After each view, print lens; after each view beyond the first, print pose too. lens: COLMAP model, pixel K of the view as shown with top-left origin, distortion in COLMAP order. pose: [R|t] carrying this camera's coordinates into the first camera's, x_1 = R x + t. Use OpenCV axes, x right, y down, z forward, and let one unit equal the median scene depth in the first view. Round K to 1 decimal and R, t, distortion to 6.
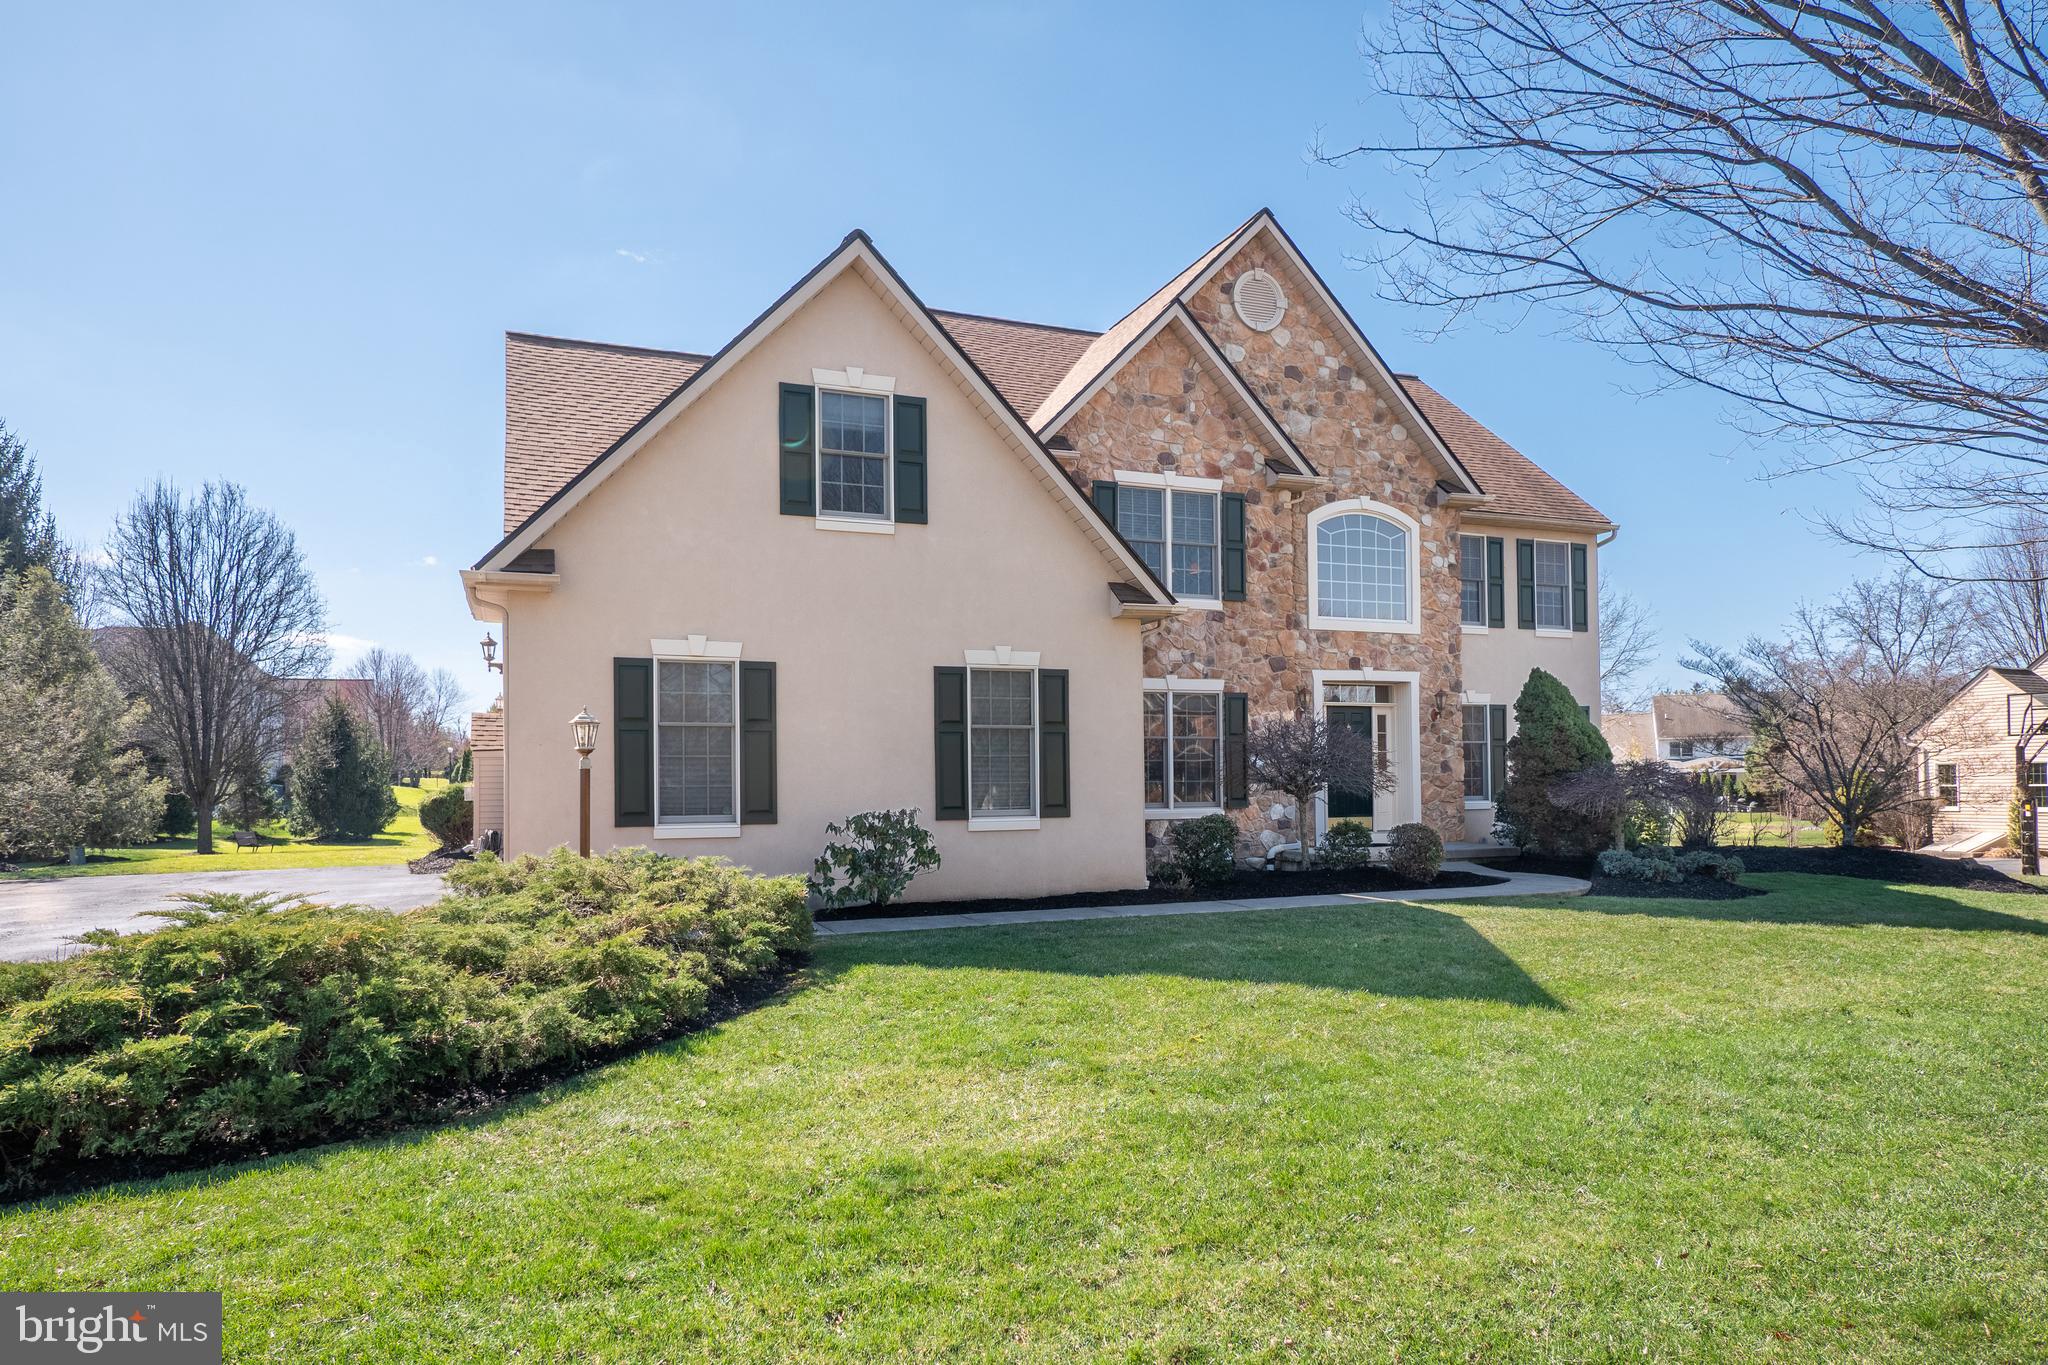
lens RADIAL K [[1189.2, 0, 964.1], [0, 1189.2, 749.2], [0, 0, 1]] dist [-0.001132, 0.000024]
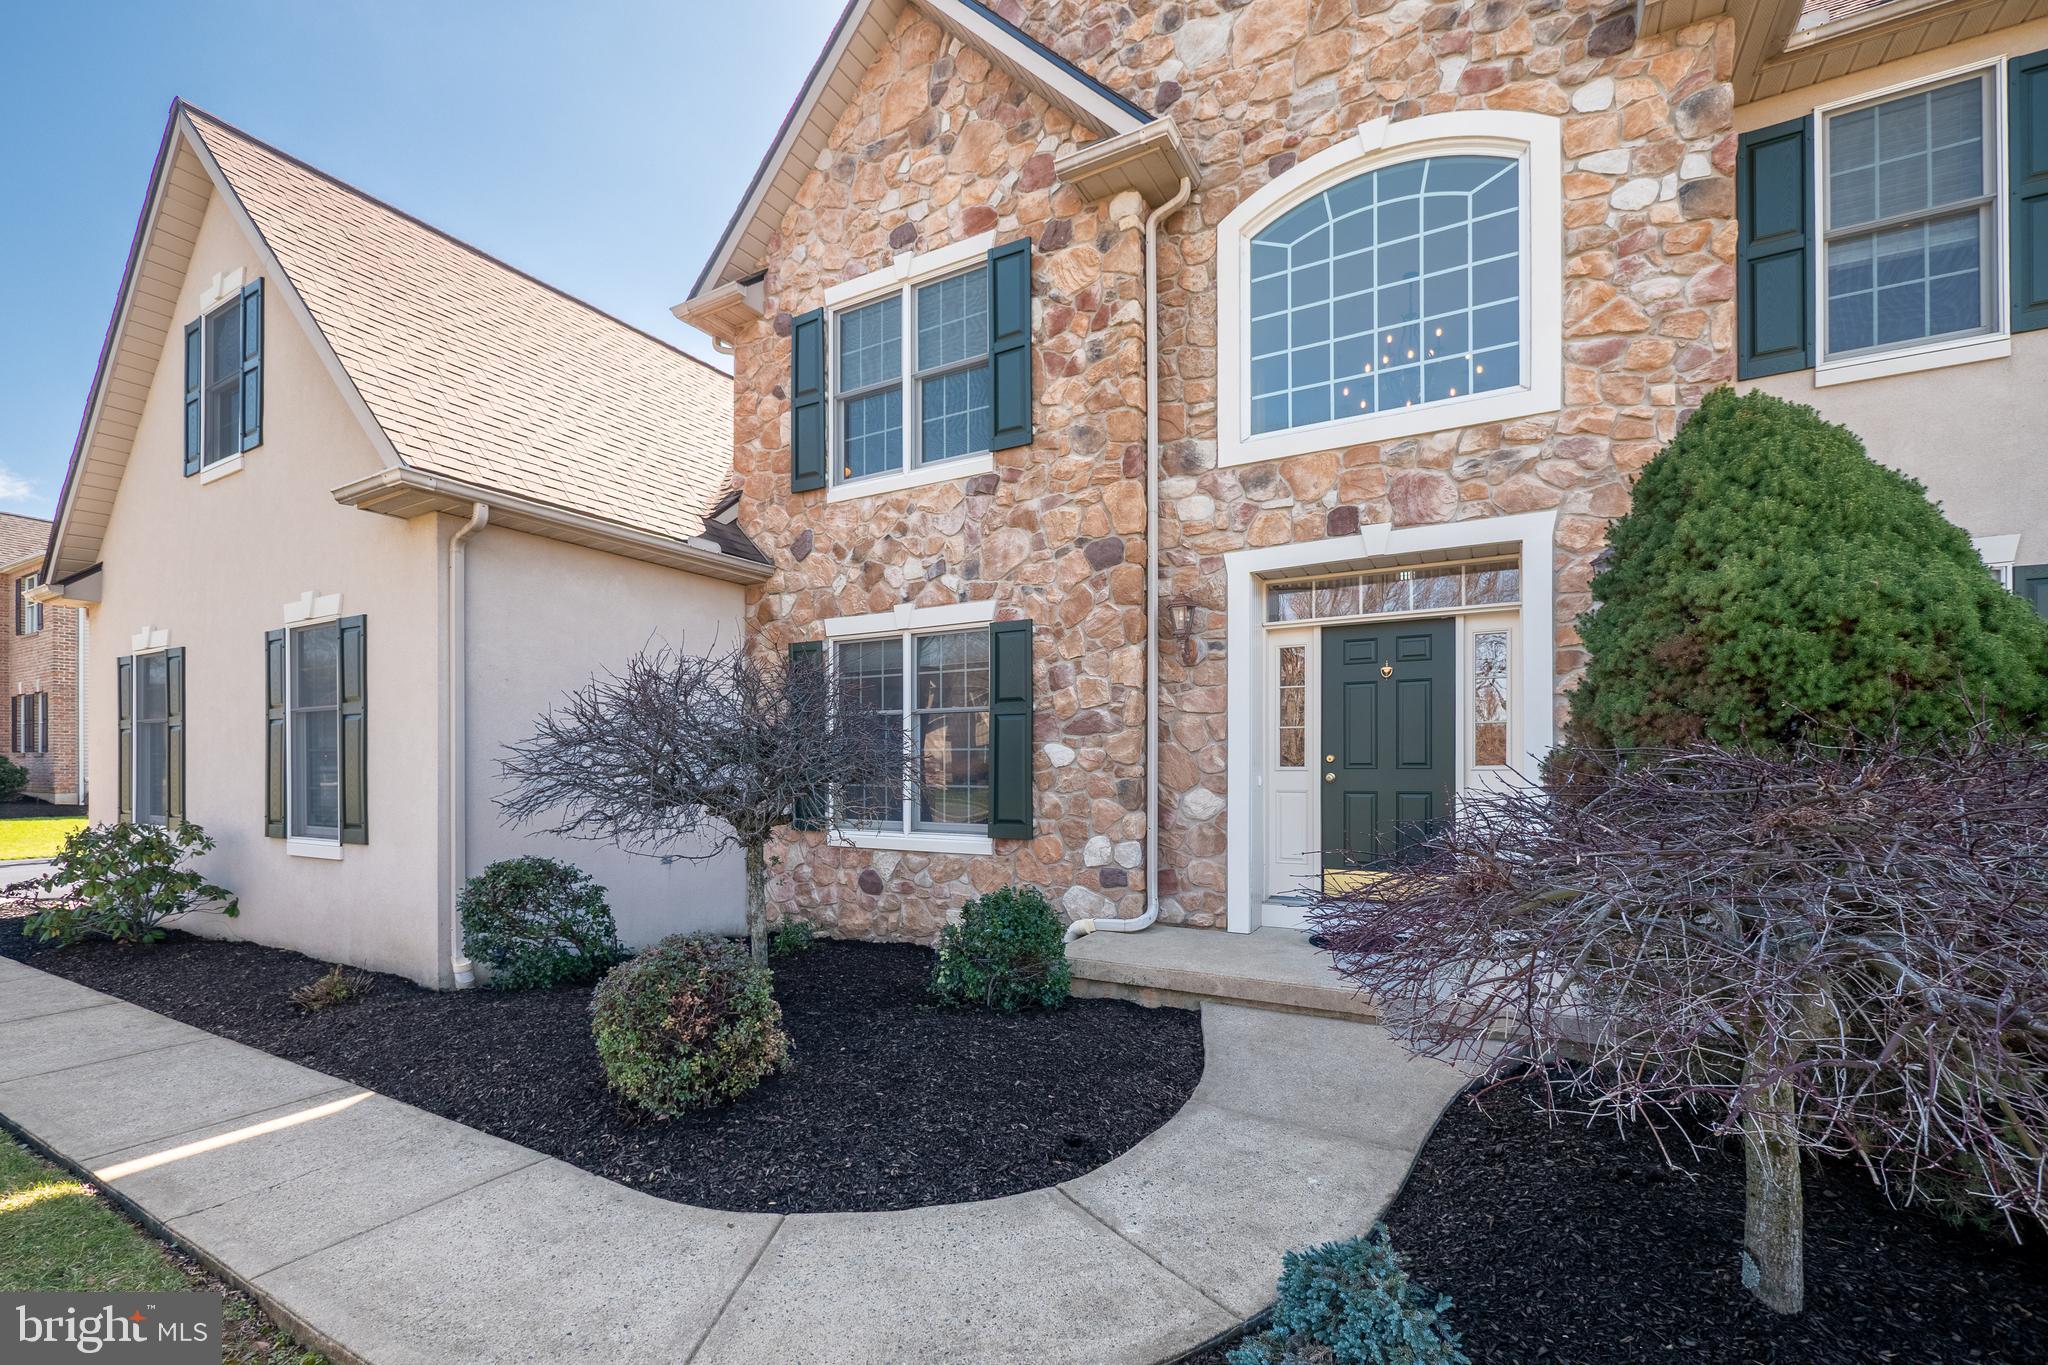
lens RADIAL K [[891.2, 0, 1029.9], [0, 891.2, 763.9], [0, 0, 1]] dist [-0.000481, 0.000744]
pose [[0.645934, -0.002769, -0.763388, 0.530289], [0.013343, 0.999882, 0.007664, 0.012523], [0.763277, -0.015136, 0.645895, 0.742261]]
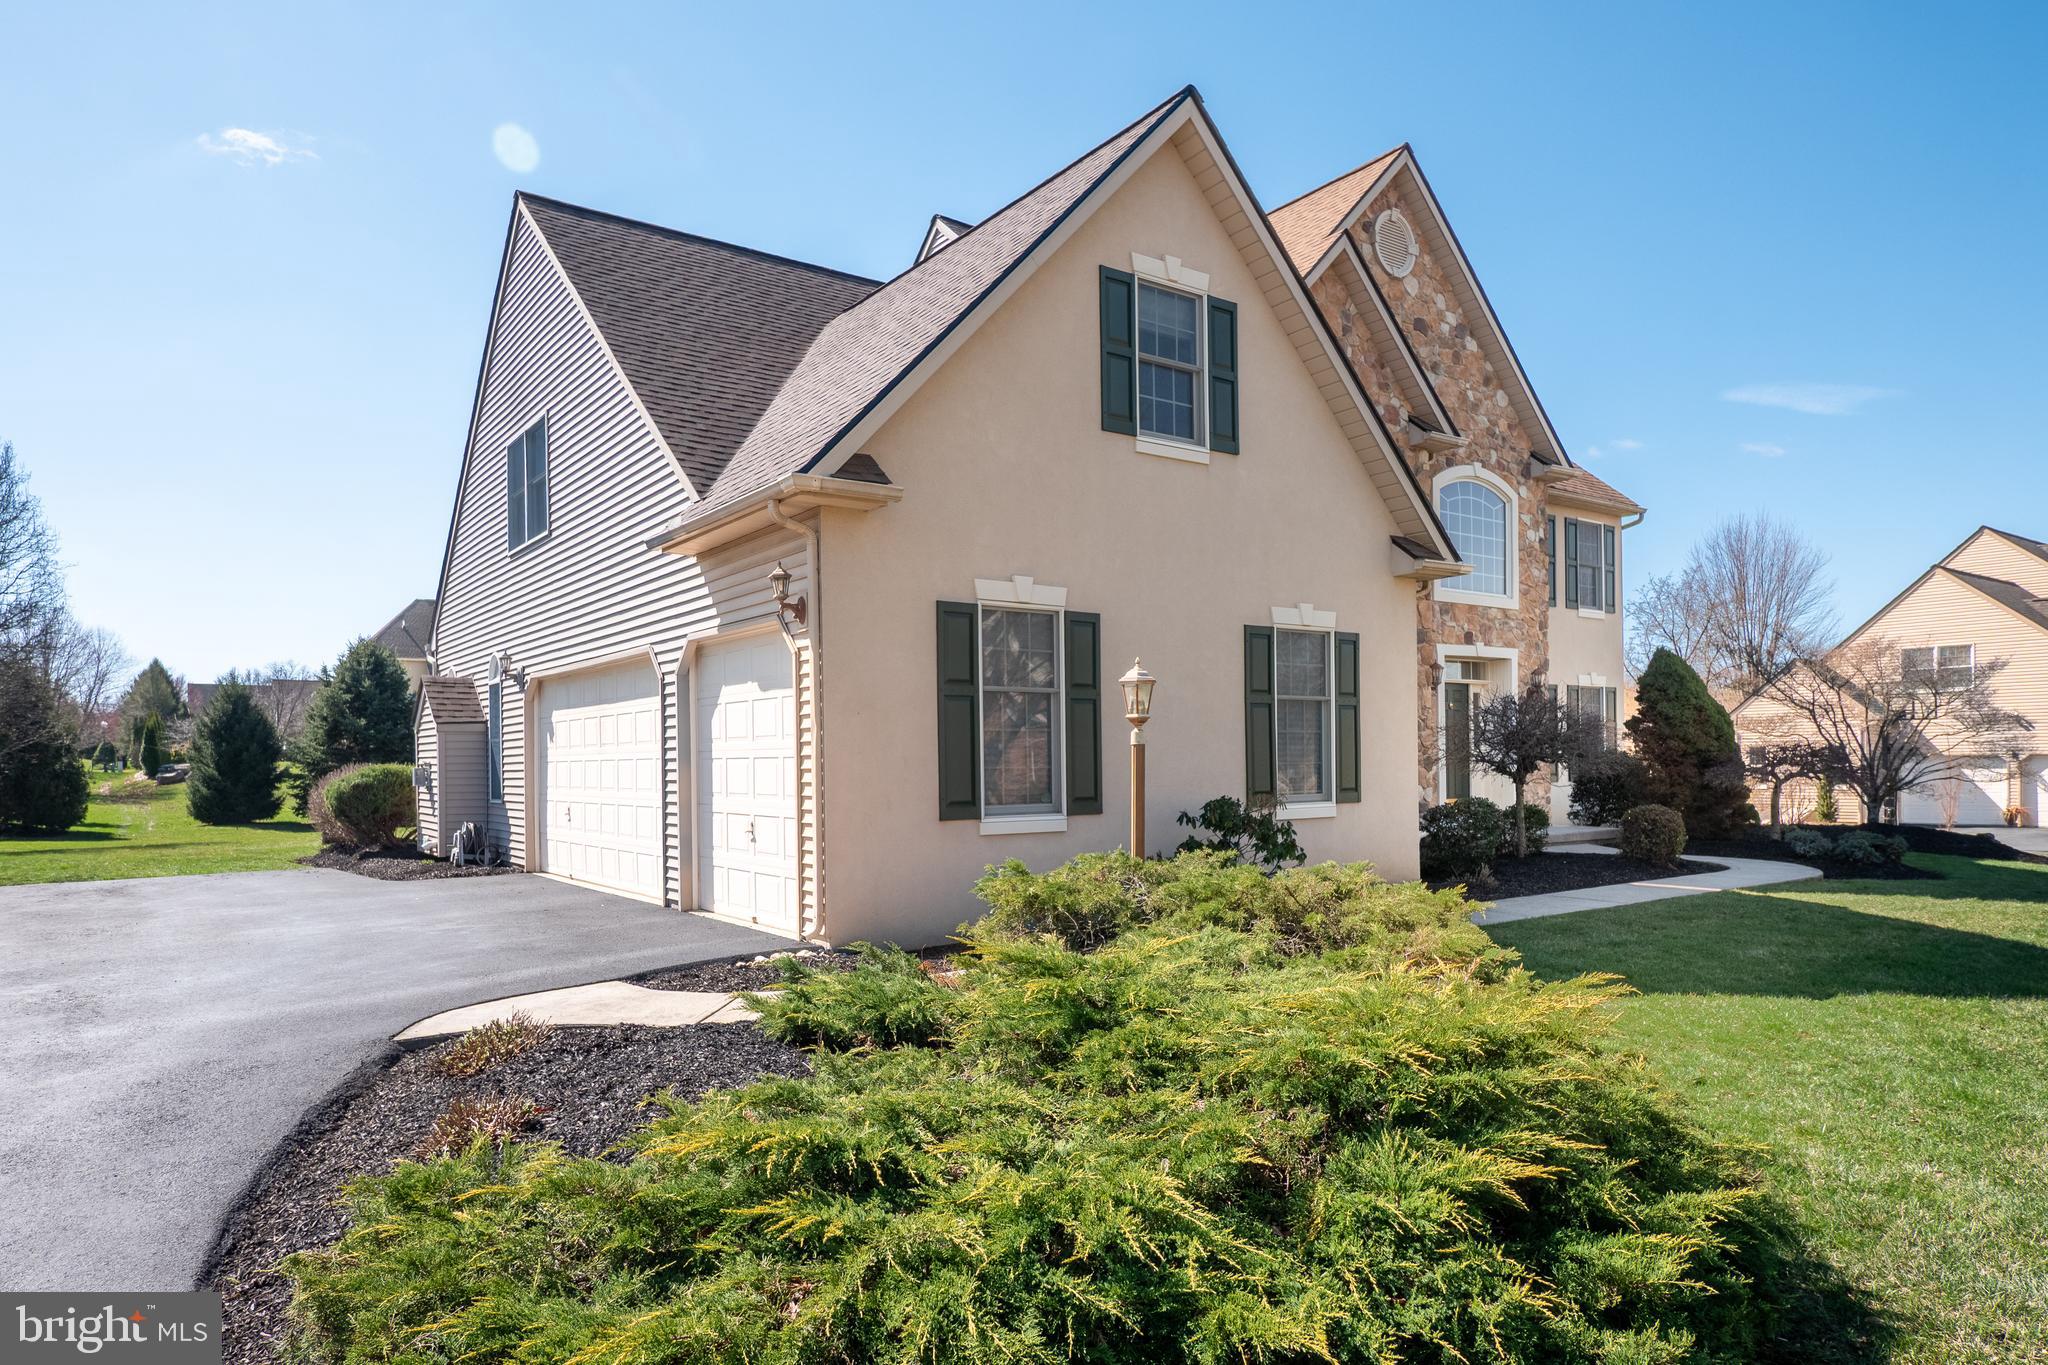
lens RADIAL K [[1199.6, 0, 938.7], [0, 1199.6, 744.3], [0, 0, 1]] dist [-0.001452, -0.000454]
pose [[0.976364, 0.002811, 0.216113, -0.309543], [-0.005262, 0.999928, 0.010764, 0.005036], [-0.216068, -0.011647, 0.976309, 0.161588]]
